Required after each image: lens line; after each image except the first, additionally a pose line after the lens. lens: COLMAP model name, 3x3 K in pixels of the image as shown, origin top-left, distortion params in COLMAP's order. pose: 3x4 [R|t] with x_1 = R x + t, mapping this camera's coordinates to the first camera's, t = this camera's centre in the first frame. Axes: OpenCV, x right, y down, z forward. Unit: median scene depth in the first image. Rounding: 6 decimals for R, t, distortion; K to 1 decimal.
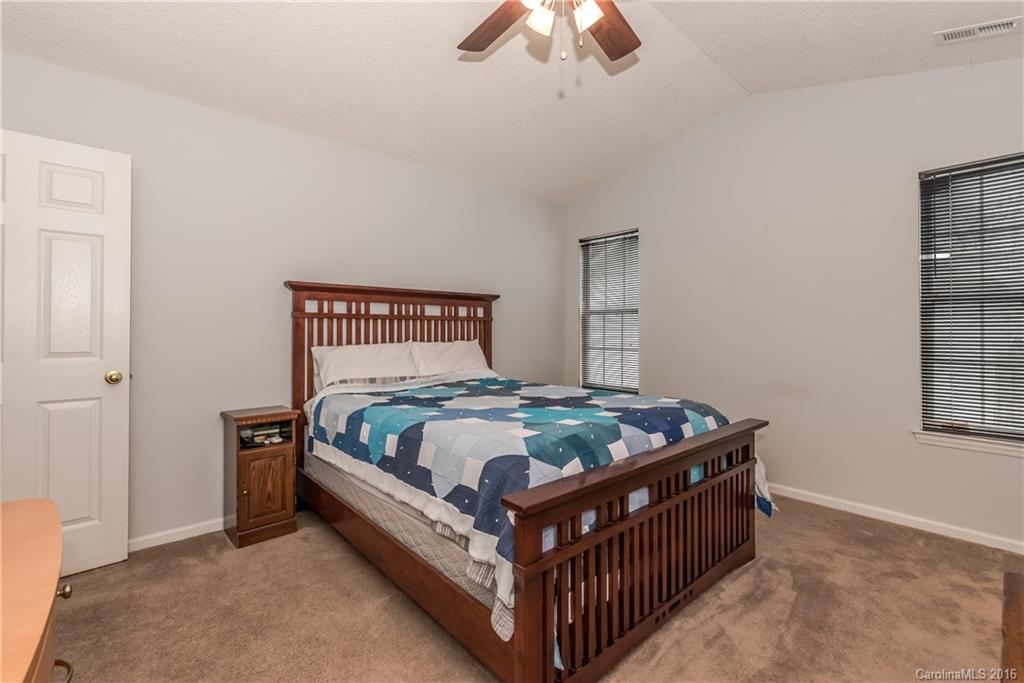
lens RADIAL K [[451.7, 0, 512.8], [0, 451.7, 323.6], [0, 0, 1]] dist [0.000458, 0.000165]
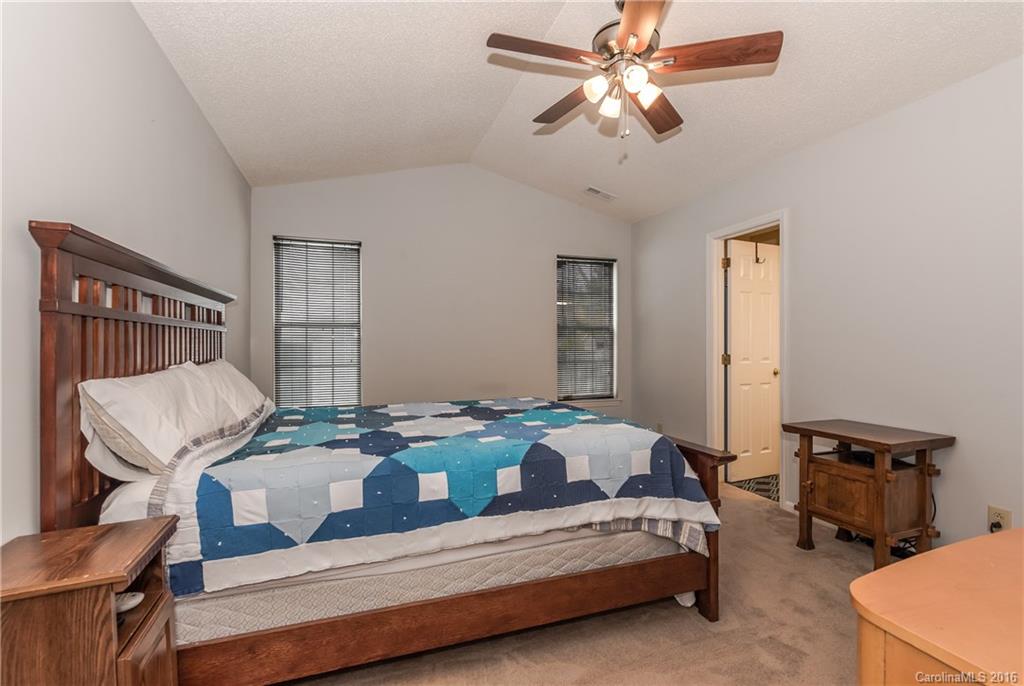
lens RADIAL K [[446.9, 0, 512.5], [0, 446.9, 342.0], [0, 0, 1]] dist [0.000461, 0.000252]
pose [[0.389874, 0.001680, 0.920867, -0.704361], [-0.011377, 0.999931, 0.002993, 0.001391], [-0.920798, -0.011643, 0.389866, 0.446283]]
